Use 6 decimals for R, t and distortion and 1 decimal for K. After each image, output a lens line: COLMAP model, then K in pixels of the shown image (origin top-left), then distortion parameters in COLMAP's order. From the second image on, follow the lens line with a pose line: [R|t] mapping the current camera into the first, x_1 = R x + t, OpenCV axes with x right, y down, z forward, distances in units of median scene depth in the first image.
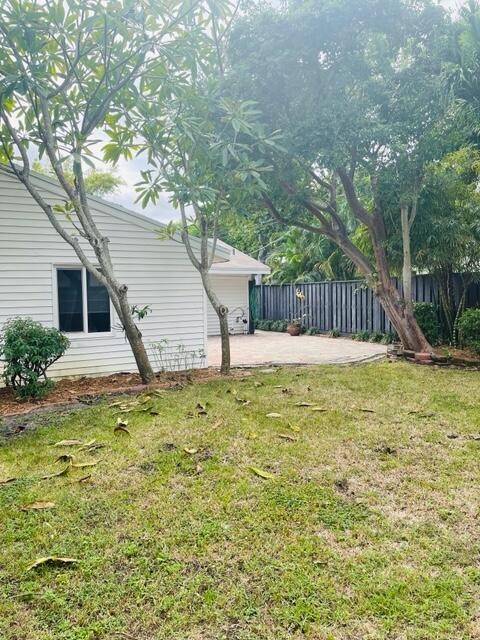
lens RADIAL K [[491.7, 0, 239.6], [0, 491.7, 321.1], [0, 0, 1]] dist [0.073325, -0.069505]
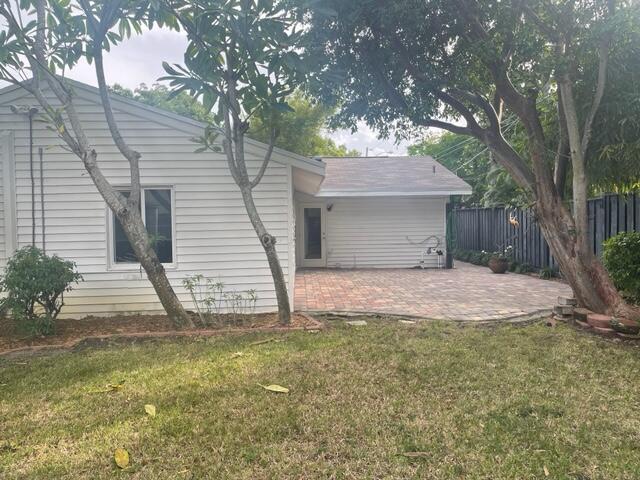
lens RADIAL K [[491.7, 0, 320.6], [0, 491.7, 240.3], [0, 0, 1]] dist [0.073325, -0.069505]
pose [[0.912619, 0.016283, -0.408487, 0.297126], [-0.022180, 0.999707, -0.009703, -0.013901], [0.408209, 0.017915, 0.912713, 0.288534]]
